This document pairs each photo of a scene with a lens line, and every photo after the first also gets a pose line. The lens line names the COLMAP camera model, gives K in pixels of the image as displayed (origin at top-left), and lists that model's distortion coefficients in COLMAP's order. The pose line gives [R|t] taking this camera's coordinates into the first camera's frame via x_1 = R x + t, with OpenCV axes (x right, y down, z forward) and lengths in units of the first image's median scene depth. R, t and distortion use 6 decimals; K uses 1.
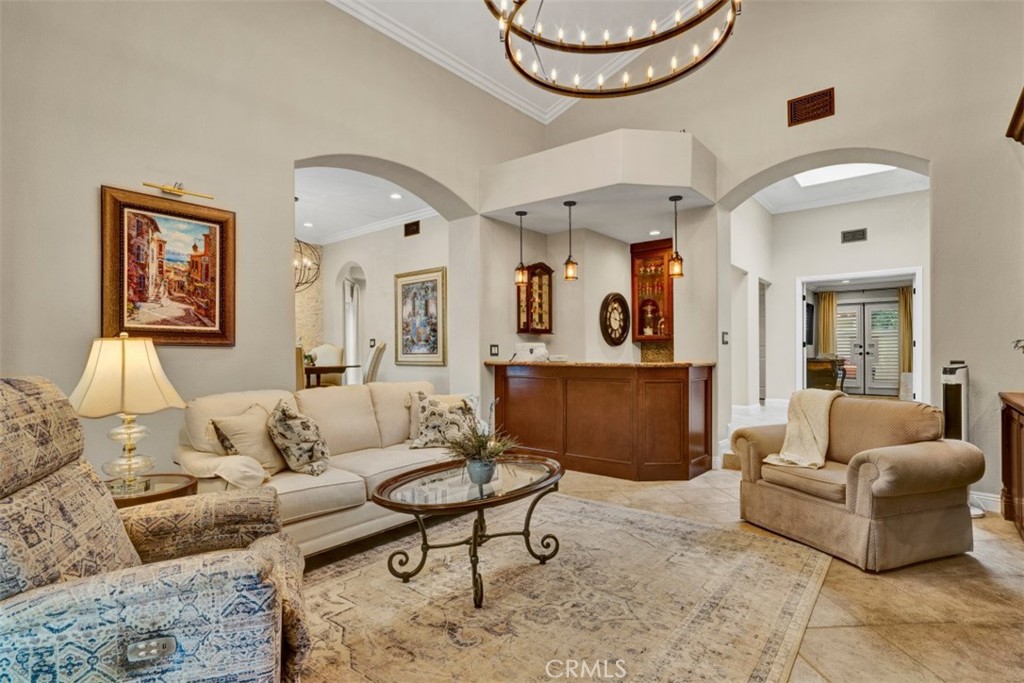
lens RADIAL K [[508.0, 0, 542.4], [0, 508.0, 350.9], [0, 0, 1]] dist [-0.035412, 0.011435]
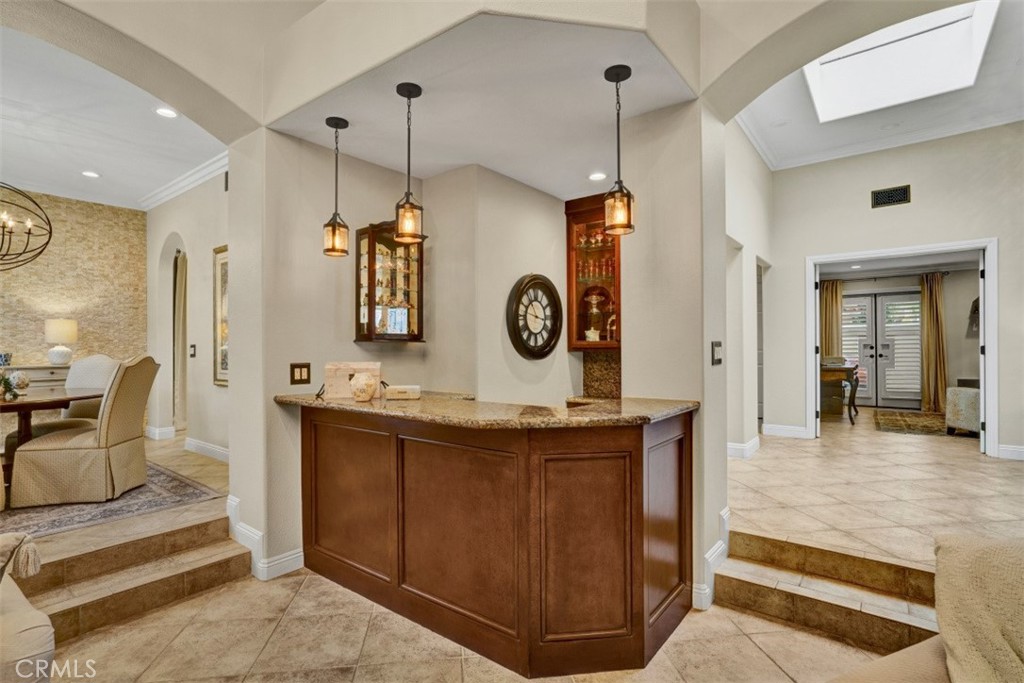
lens RADIAL K [[508.0, 0, 520.7], [0, 508.0, 340.4], [0, 0, 1]] dist [-0.035412, 0.011435]
pose [[0.999994, -0.000265, 0.003468, 0.133423], [0.000291, 0.999972, -0.007434, -0.030911], [-0.003466, 0.007435, 0.999966, 0.408304]]
